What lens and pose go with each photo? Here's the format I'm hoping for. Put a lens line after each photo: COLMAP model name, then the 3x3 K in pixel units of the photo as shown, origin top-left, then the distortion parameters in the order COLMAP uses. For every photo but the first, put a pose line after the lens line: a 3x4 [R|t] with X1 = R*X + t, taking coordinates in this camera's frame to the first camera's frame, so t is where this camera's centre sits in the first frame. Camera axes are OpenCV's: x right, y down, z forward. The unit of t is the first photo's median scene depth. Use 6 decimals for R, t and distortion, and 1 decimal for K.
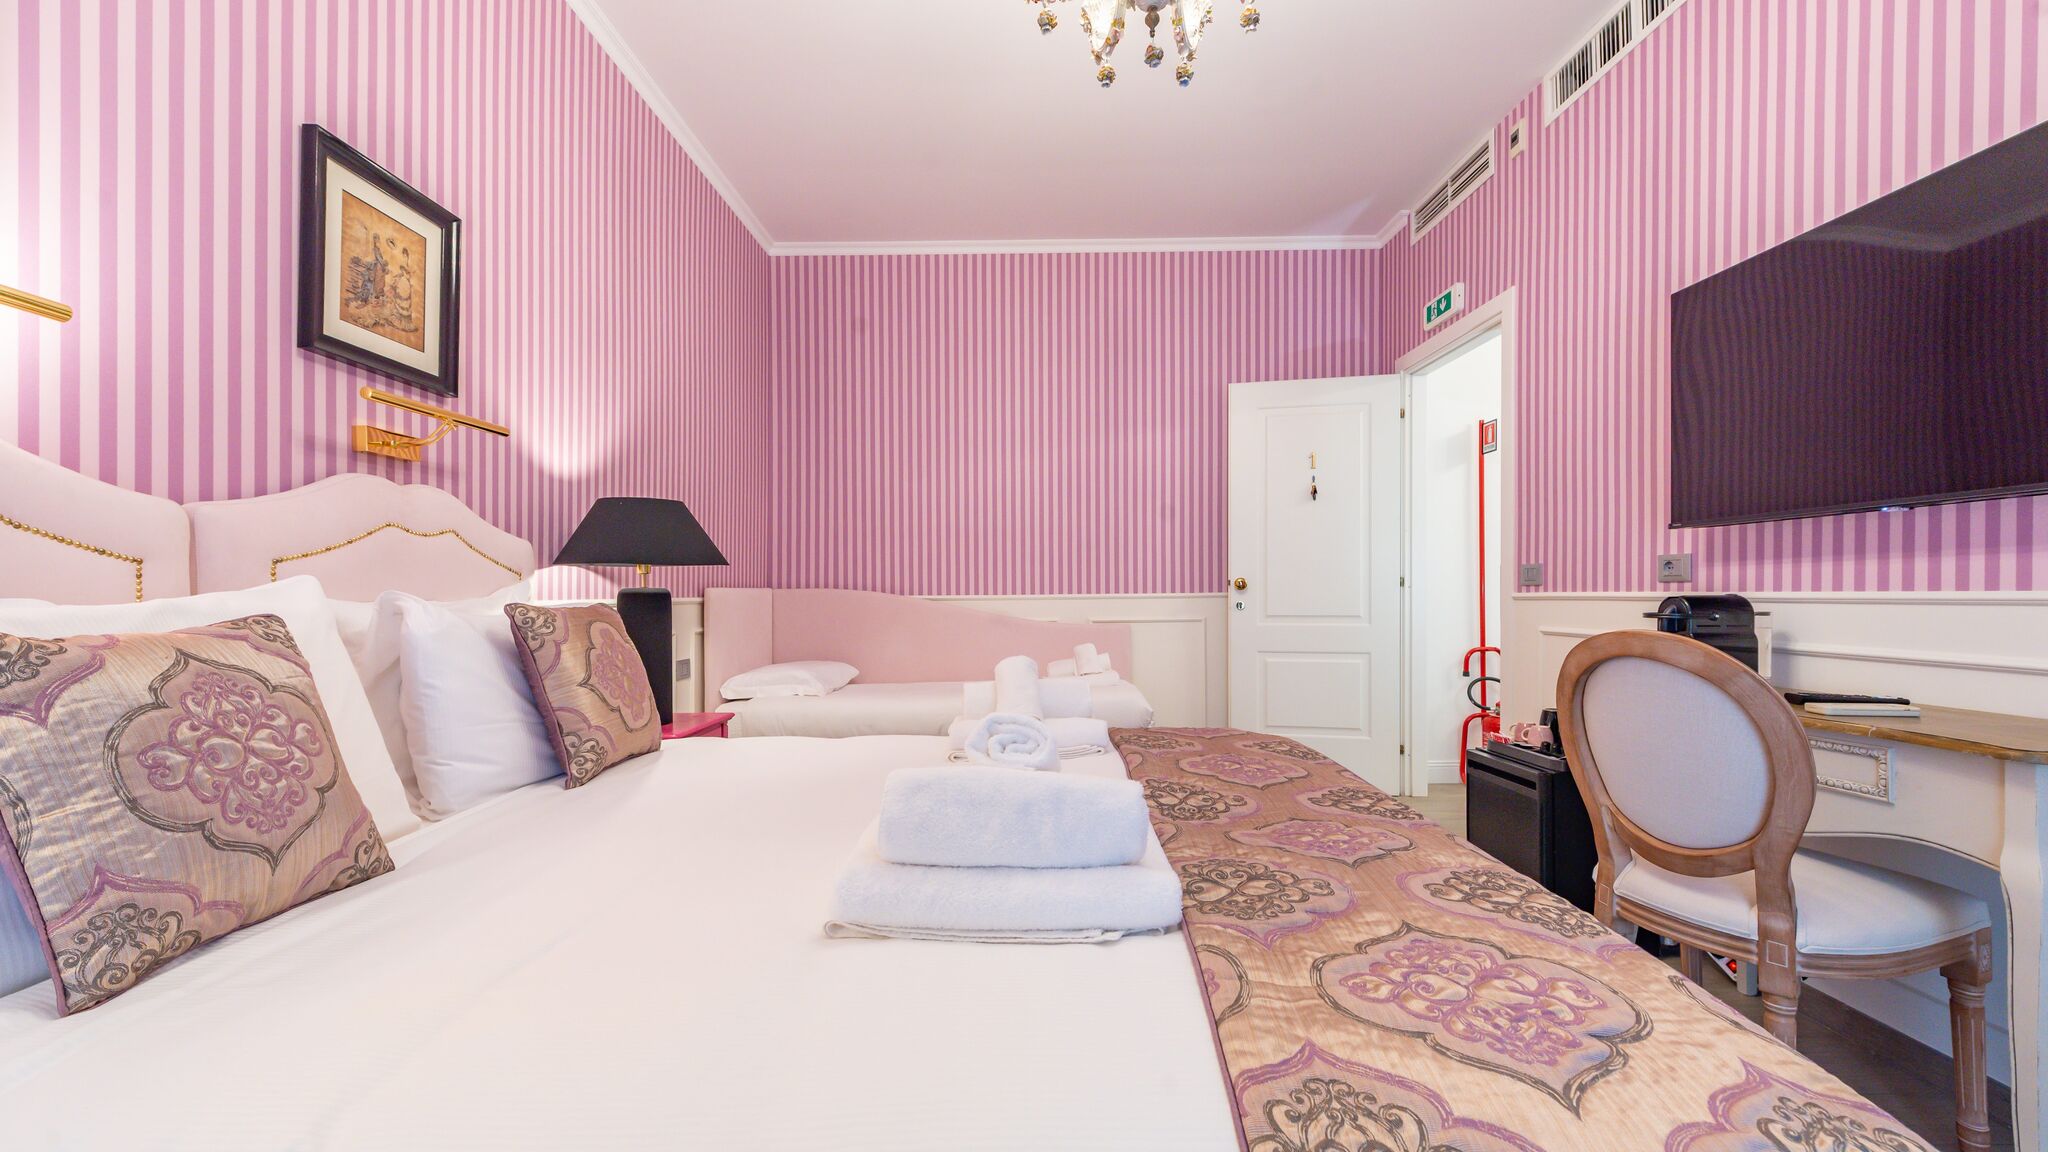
lens RADIAL K [[787.5, 0, 1035.1], [0, 787.5, 598.3], [0, 0, 1]] dist [0.006473, -0.000144]
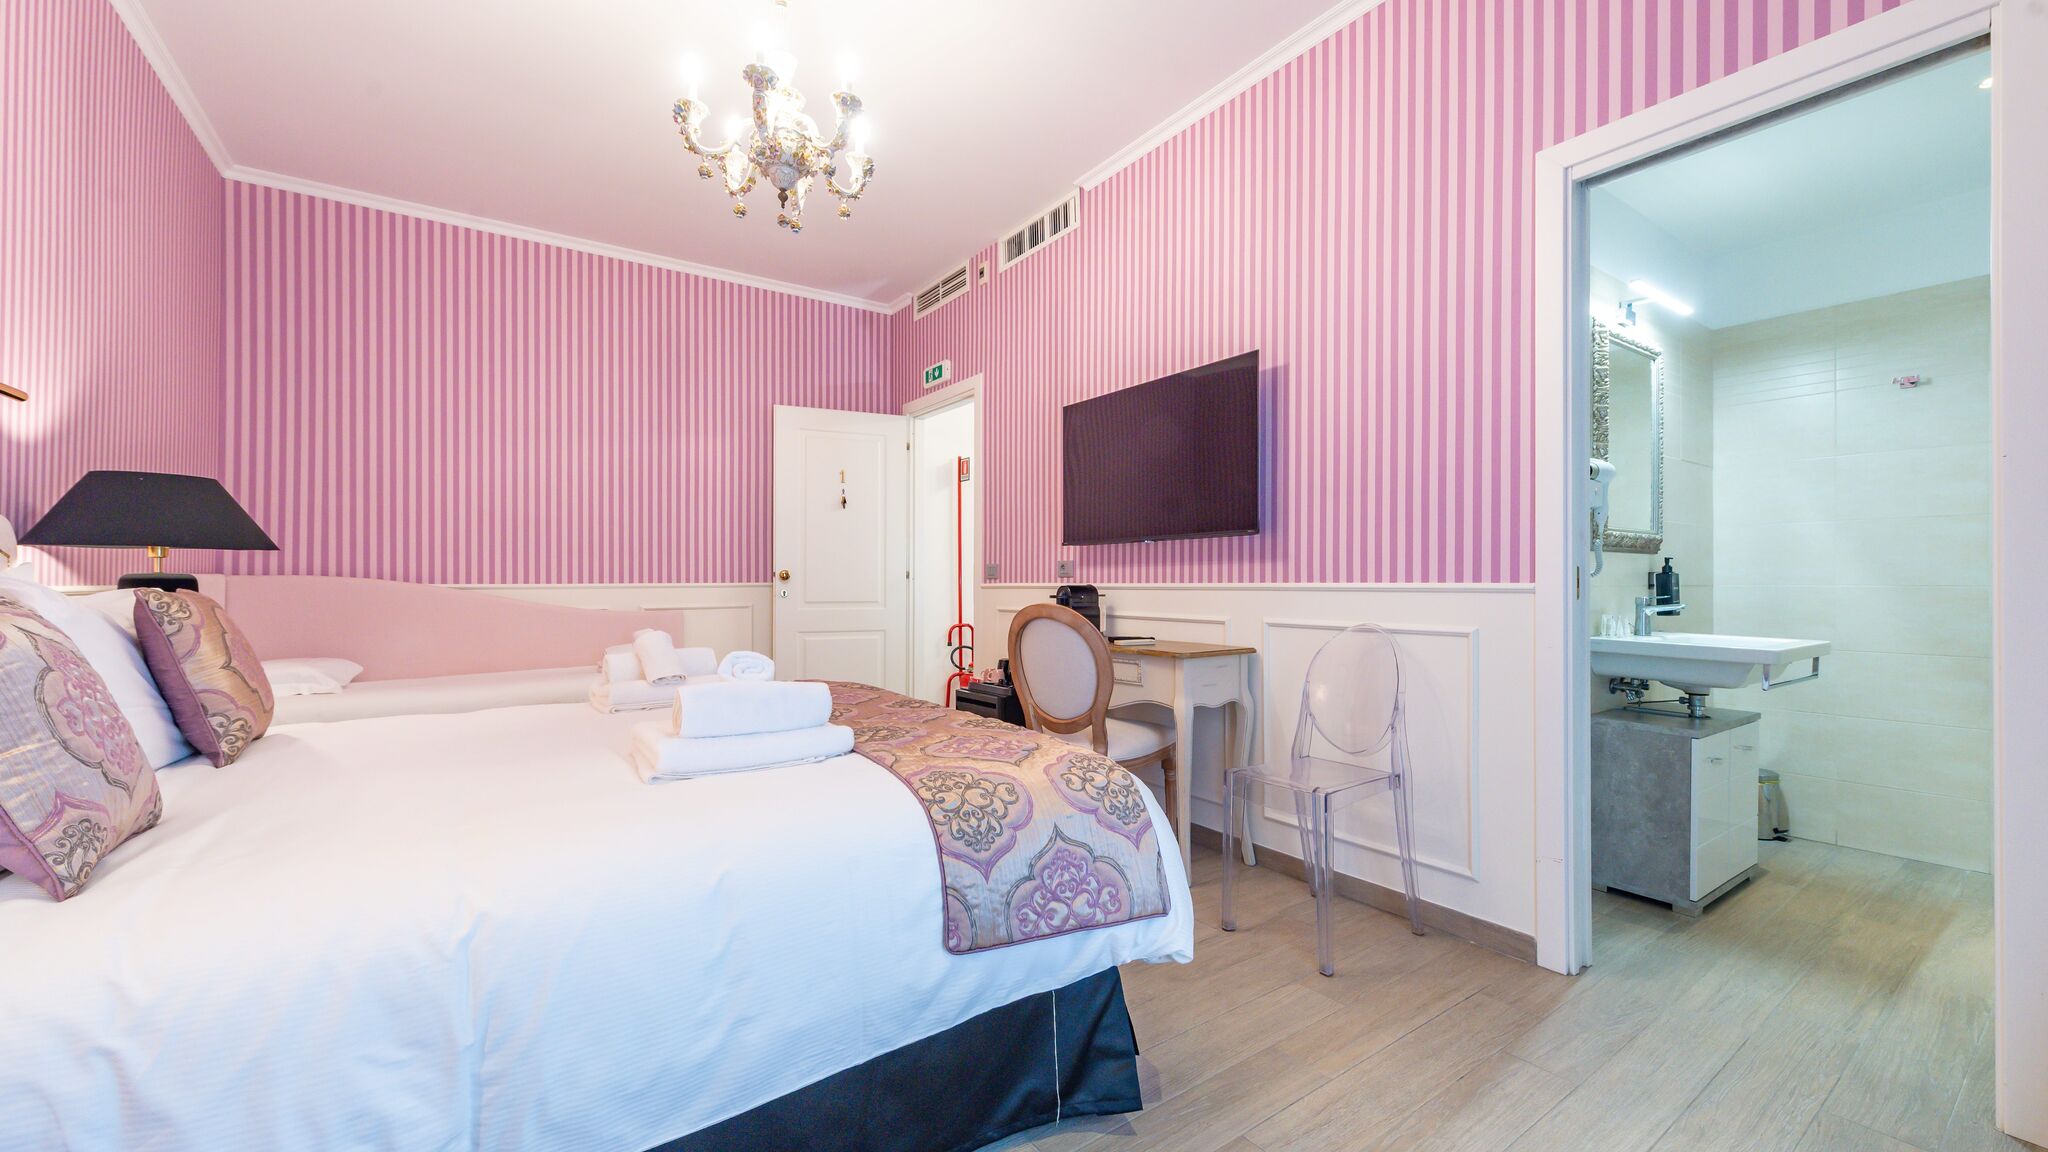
lens RADIAL K [[787.5, 0, 1035.1], [0, 787.5, 598.3], [0, 0, 1]] dist [0.006473, -0.000144]
pose [[0.811123, -0.006430, 0.584840, -0.249453], [-0.000249, 0.999936, 0.011339, 0.005498], [-0.584875, -0.009343, 0.811069, -0.359508]]
